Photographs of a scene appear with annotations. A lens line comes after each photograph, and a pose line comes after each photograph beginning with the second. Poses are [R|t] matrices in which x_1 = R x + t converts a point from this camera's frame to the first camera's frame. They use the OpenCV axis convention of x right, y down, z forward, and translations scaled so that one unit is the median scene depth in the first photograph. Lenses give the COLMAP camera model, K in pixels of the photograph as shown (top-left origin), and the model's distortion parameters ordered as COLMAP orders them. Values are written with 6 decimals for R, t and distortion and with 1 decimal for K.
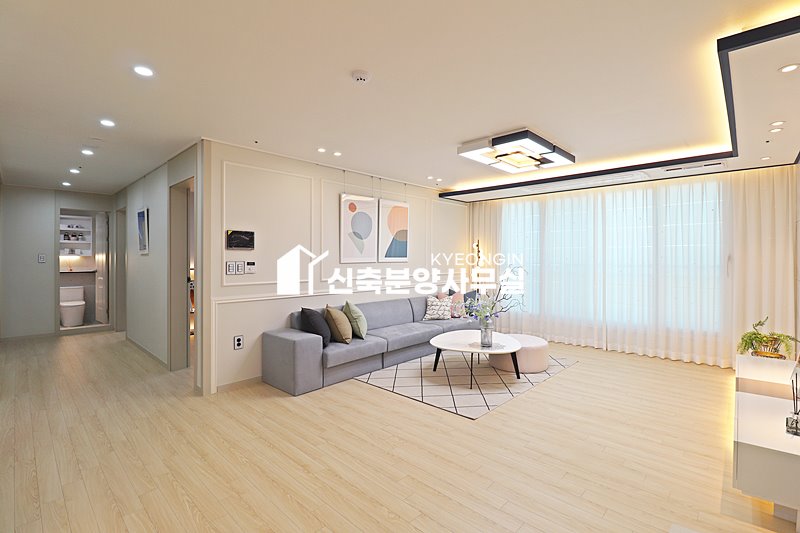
lens RADIAL K [[369.9, 0, 398.1], [0, 369.9, 260.3], [0, 0, 1]] dist [-0.006748, -0.010186]
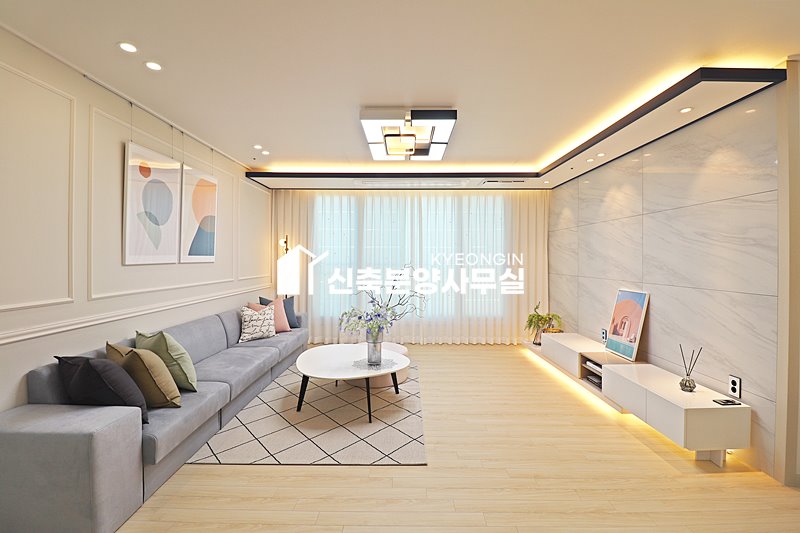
lens RADIAL K [[369.9, 0, 399.0], [0, 369.9, 259.2], [0, 0, 1]] dist [-0.006748, -0.010186]
pose [[0.730180, -0.001101, 0.683254, -0.248304], [0.003867, 0.999989, -0.002521, 0.002499], [-0.683244, 0.004483, 0.730177, 0.324113]]
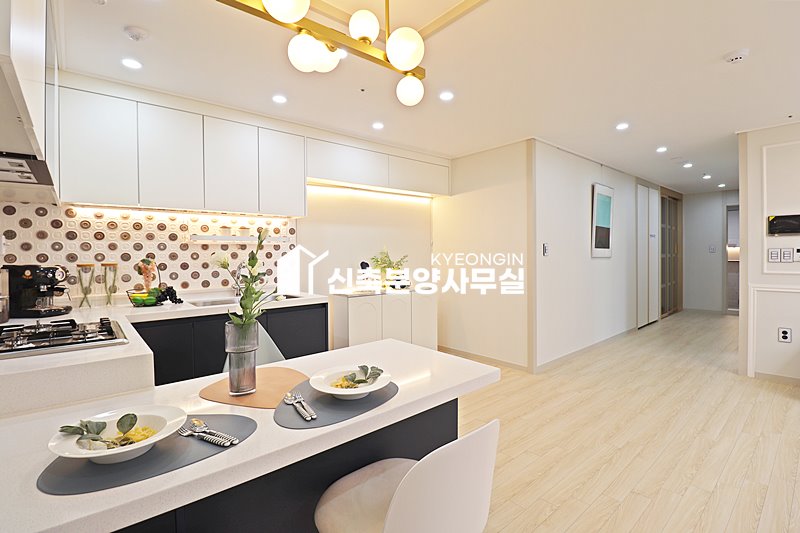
lens RADIAL K [[369.9, 0, 396.3], [0, 369.9, 258.0], [0, 0, 1]] dist [-0.006748, -0.010186]
pose [[-0.111049, 0.010861, -0.993756, 0.496485], [0.003427, 0.999939, 0.010546, 0.012436], [0.993809, -0.002235, -0.111080, 0.107489]]
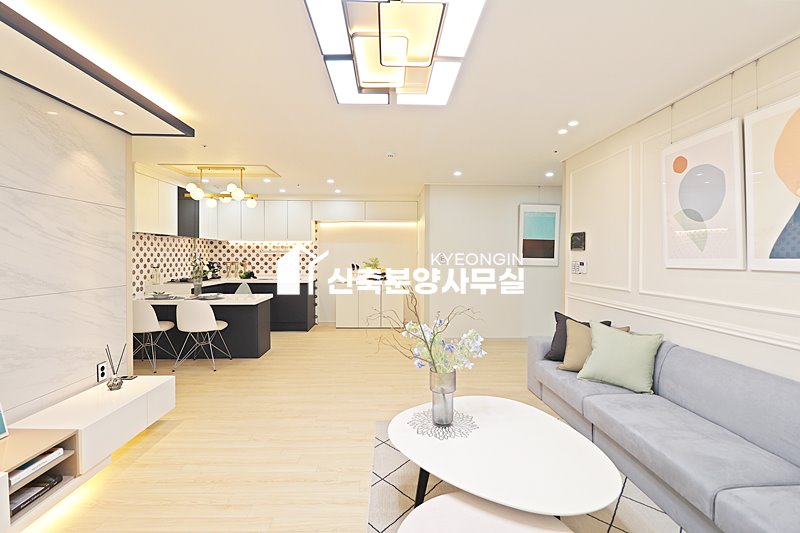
lens RADIAL K [[369.9, 0, 397.7], [0, 369.9, 261.4], [0, 0, 1]] dist [-0.006748, -0.010186]
pose [[-0.694763, 0.005752, -0.719216, 0.592364], [-0.009431, 0.999809, 0.017107, -0.008557], [0.719177, 0.018668, -0.694576, 1.171565]]
